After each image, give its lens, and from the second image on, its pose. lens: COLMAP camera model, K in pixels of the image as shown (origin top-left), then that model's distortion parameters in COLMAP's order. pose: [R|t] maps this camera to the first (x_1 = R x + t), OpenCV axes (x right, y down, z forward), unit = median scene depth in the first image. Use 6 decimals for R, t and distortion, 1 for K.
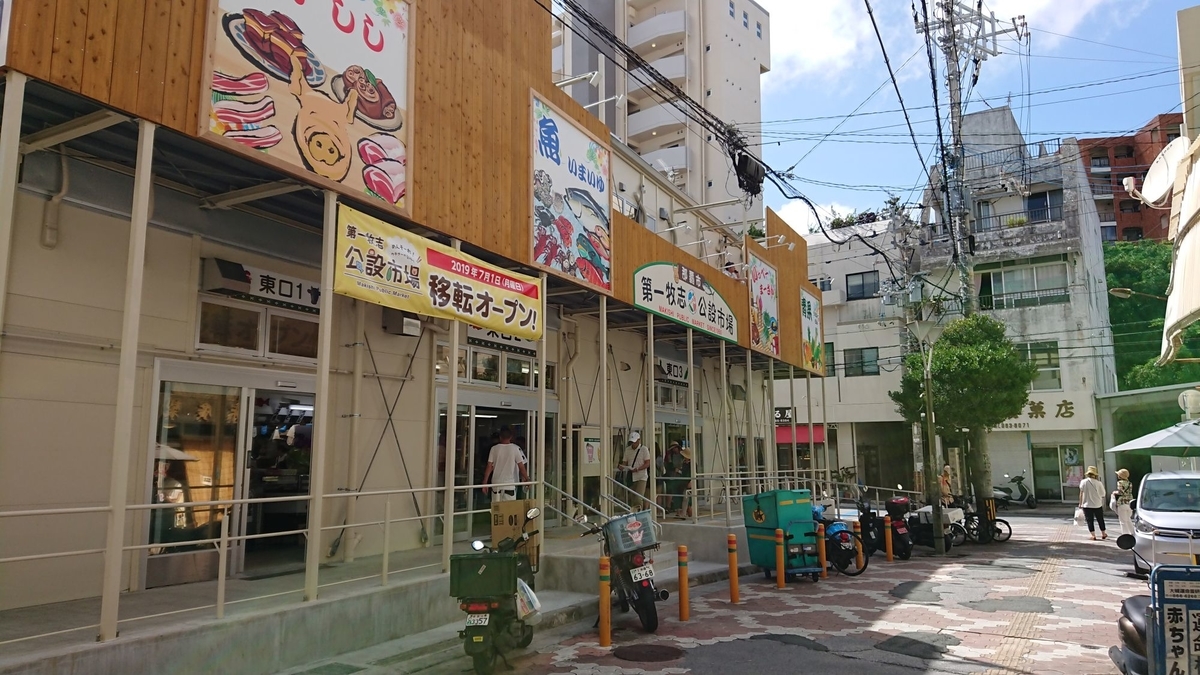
lens RADIAL K [[811.8, 0, 600.0], [0, 811.8, 337.5], [0, 0, 1]] dist [0.159360, -0.218577]
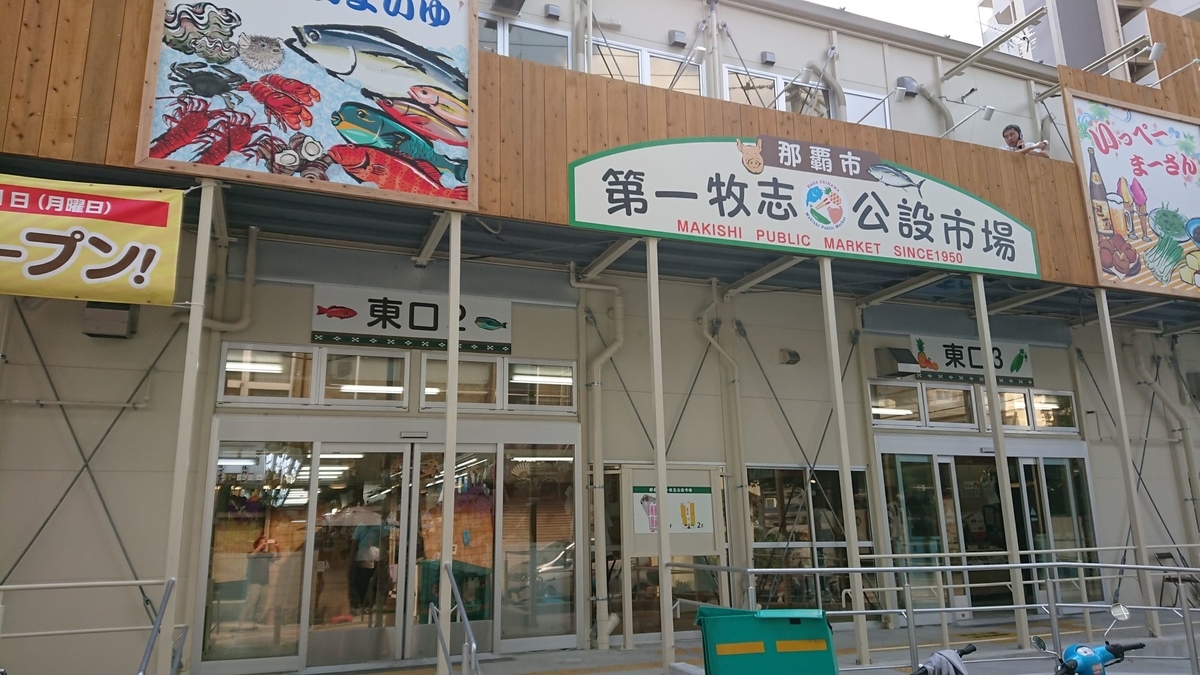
lens RADIAL K [[811.8, 0, 600.0], [0, 811.8, 337.5], [0, 0, 1]] dist [0.159360, -0.218577]
pose [[0.754918, -0.161379, -0.635654, 0.232667], [0.111643, 0.986727, -0.117919, 0.059138], [0.646246, 0.018053, 0.762915, 0.383443]]
